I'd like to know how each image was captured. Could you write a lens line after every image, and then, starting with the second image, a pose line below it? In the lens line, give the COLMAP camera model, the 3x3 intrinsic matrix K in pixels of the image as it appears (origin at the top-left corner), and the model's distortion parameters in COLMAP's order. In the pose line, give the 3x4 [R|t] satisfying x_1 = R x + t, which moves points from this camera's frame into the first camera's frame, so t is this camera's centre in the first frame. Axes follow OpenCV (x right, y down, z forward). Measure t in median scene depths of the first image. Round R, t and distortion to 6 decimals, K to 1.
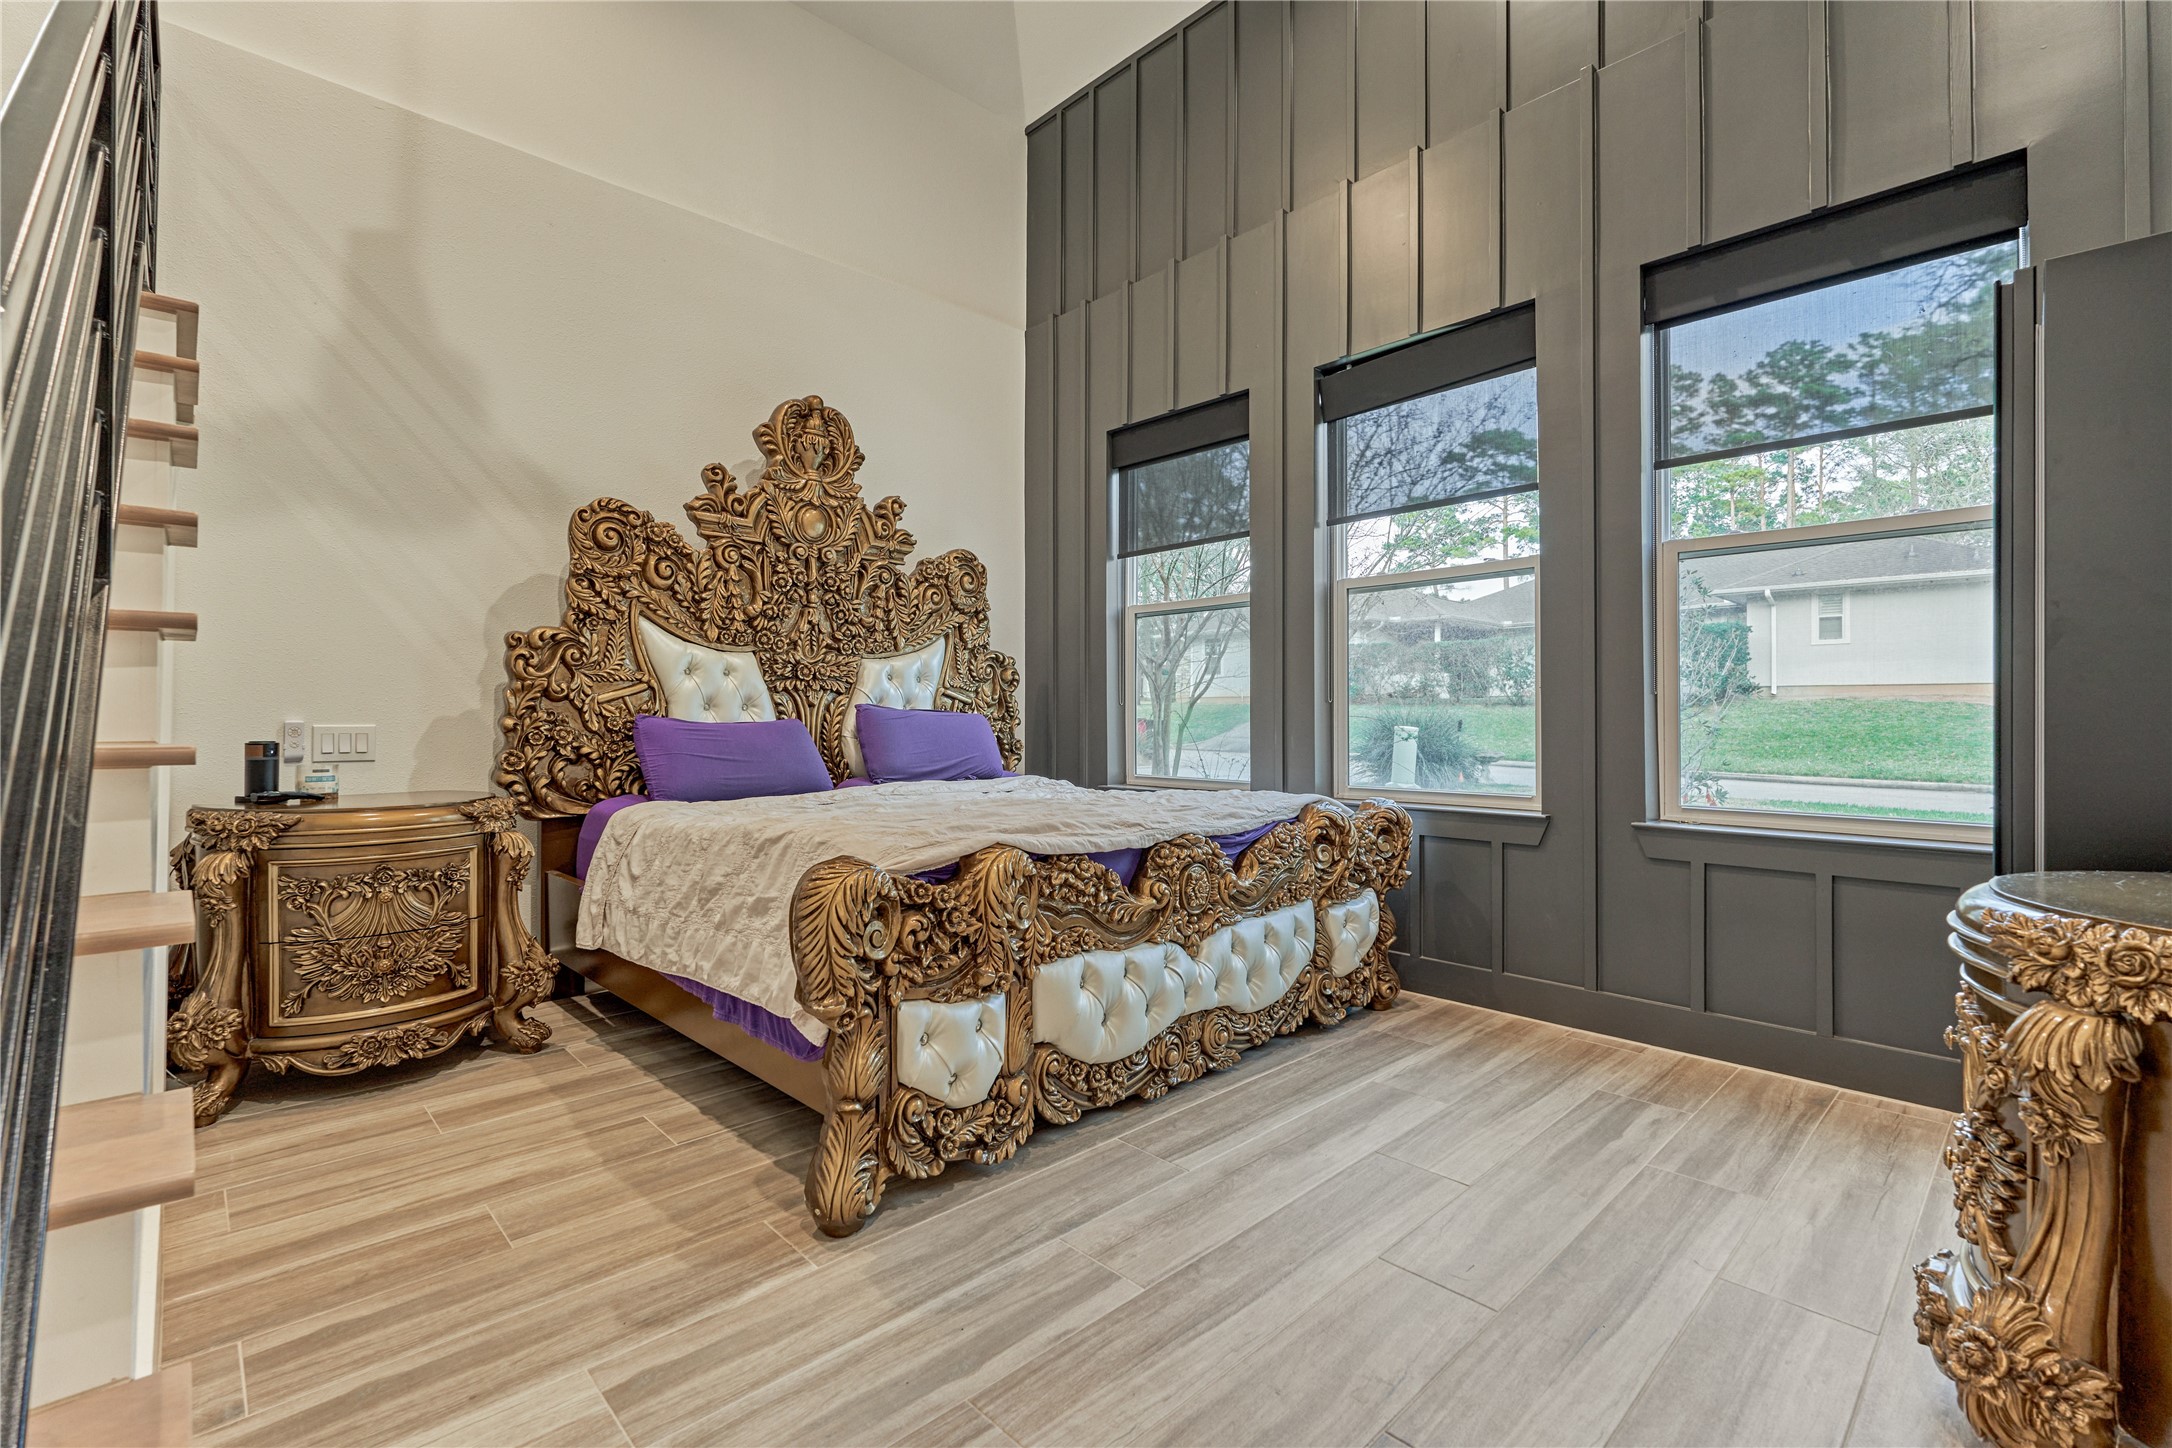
lens RADIAL K [[948.1, 0, 1087.1], [0, 948.1, 717.6], [0, 0, 1]] dist [-0.003264, -0.000224]
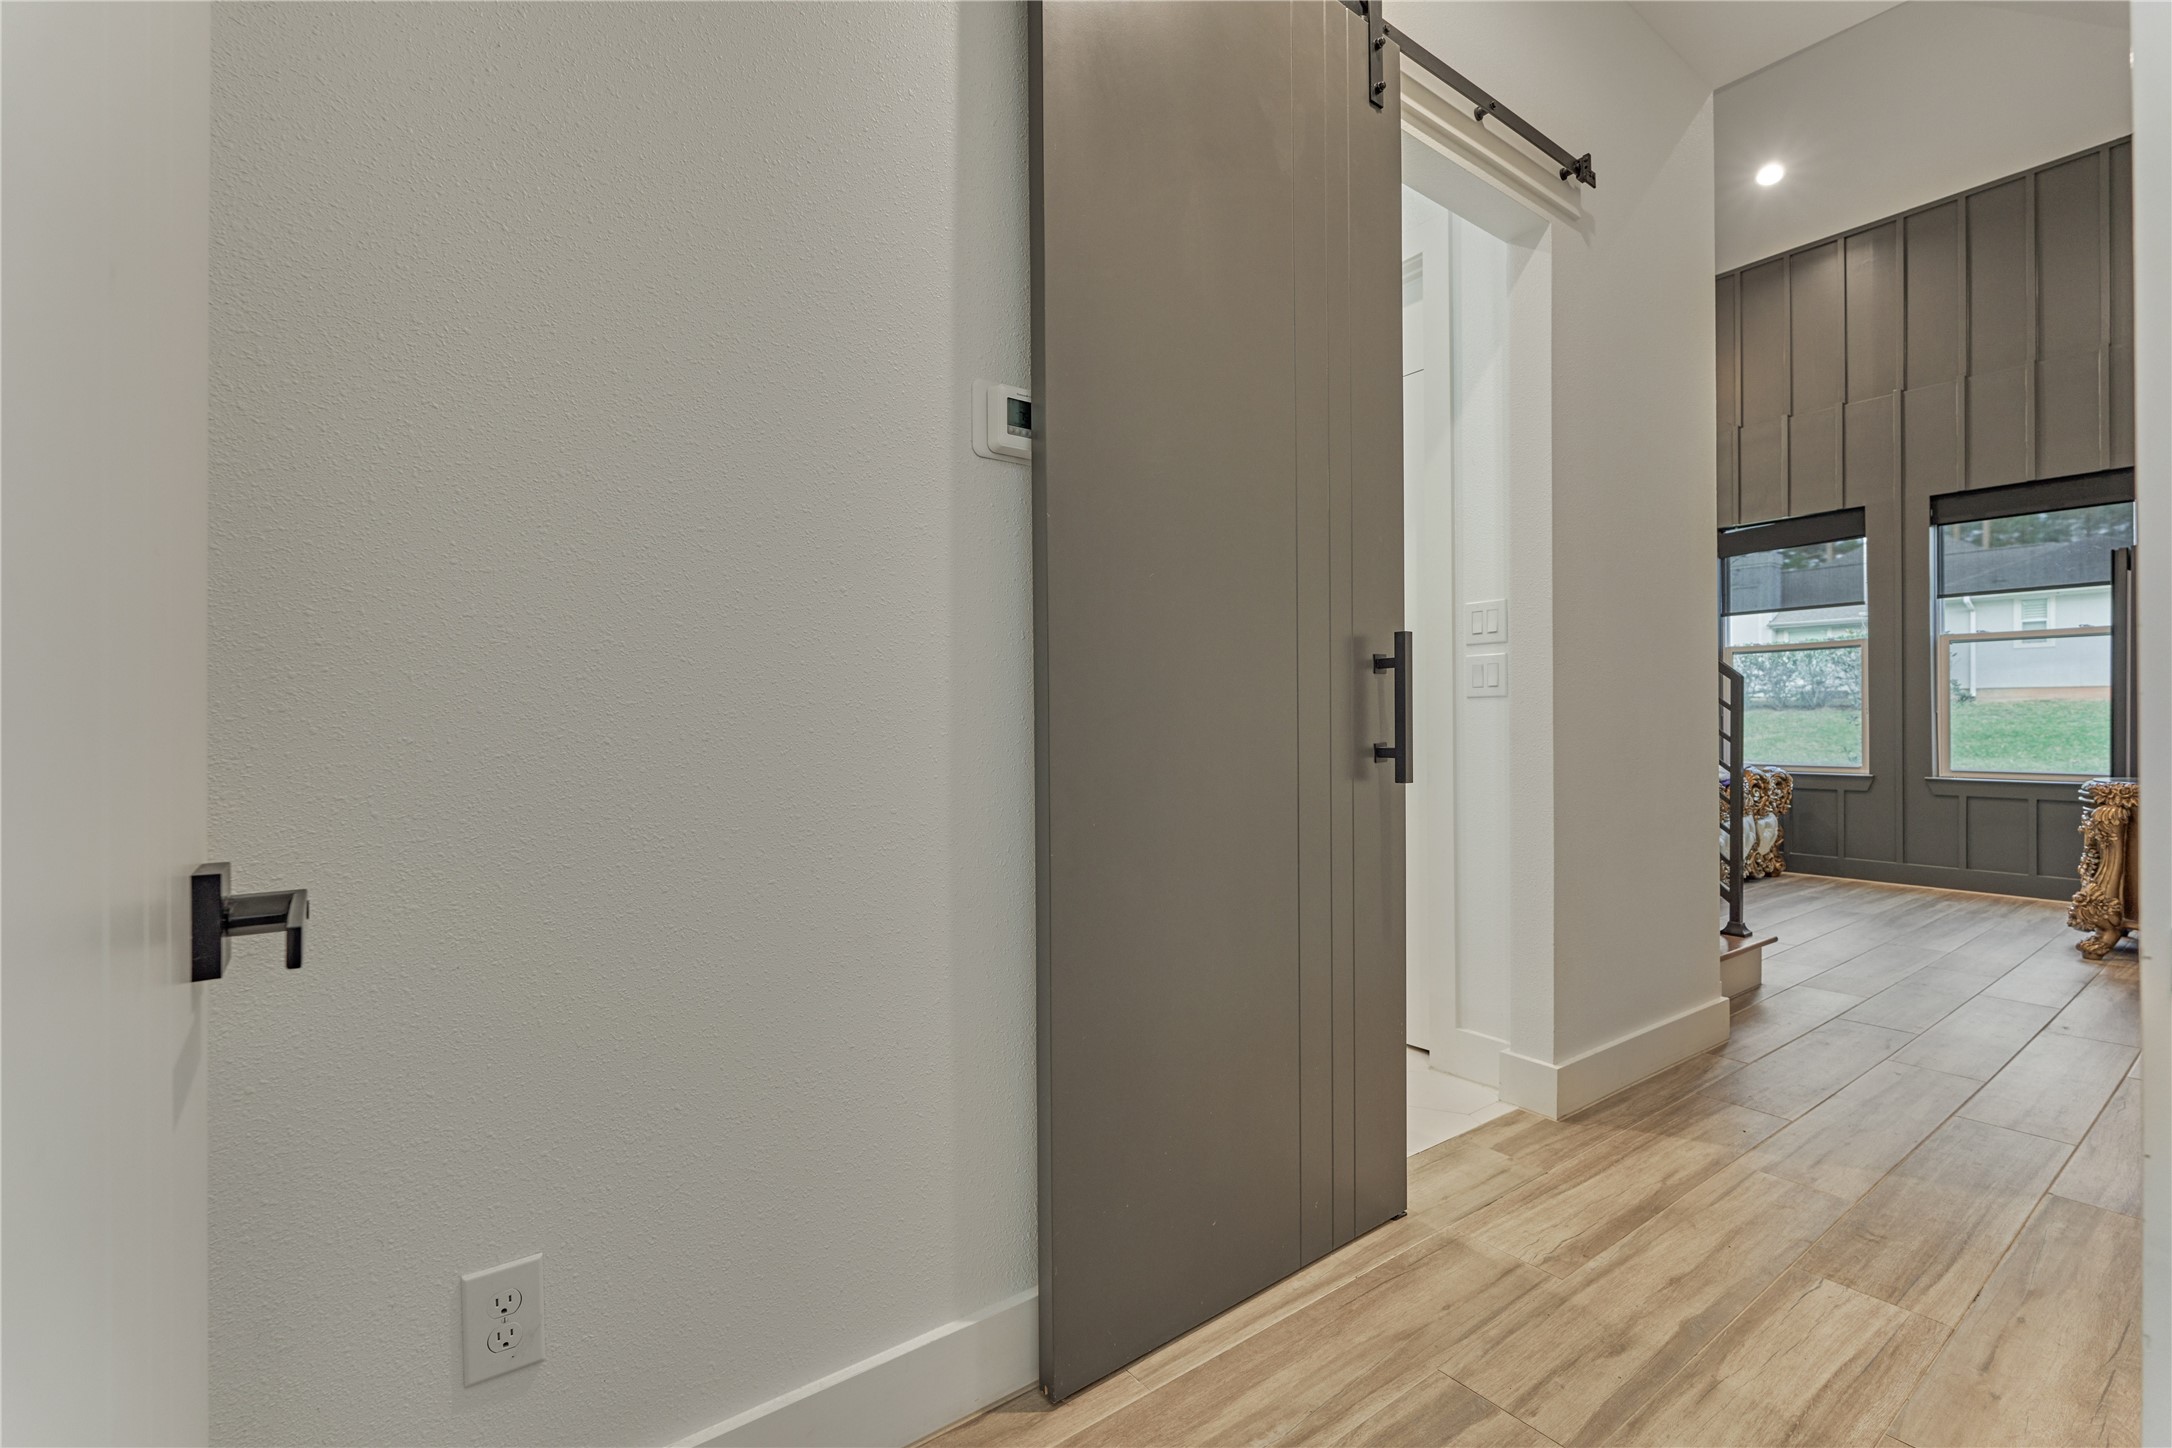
lens RADIAL K [[948.1, 0, 1083.9], [0, 948.1, 729.3], [0, 0, 1]] dist [-0.003264, -0.000224]
pose [[0.992563, -0.004905, -0.121630, -0.902315], [0.005857, 0.999955, 0.007467, -0.014456], [0.121588, -0.008124, 0.992547, -1.142552]]
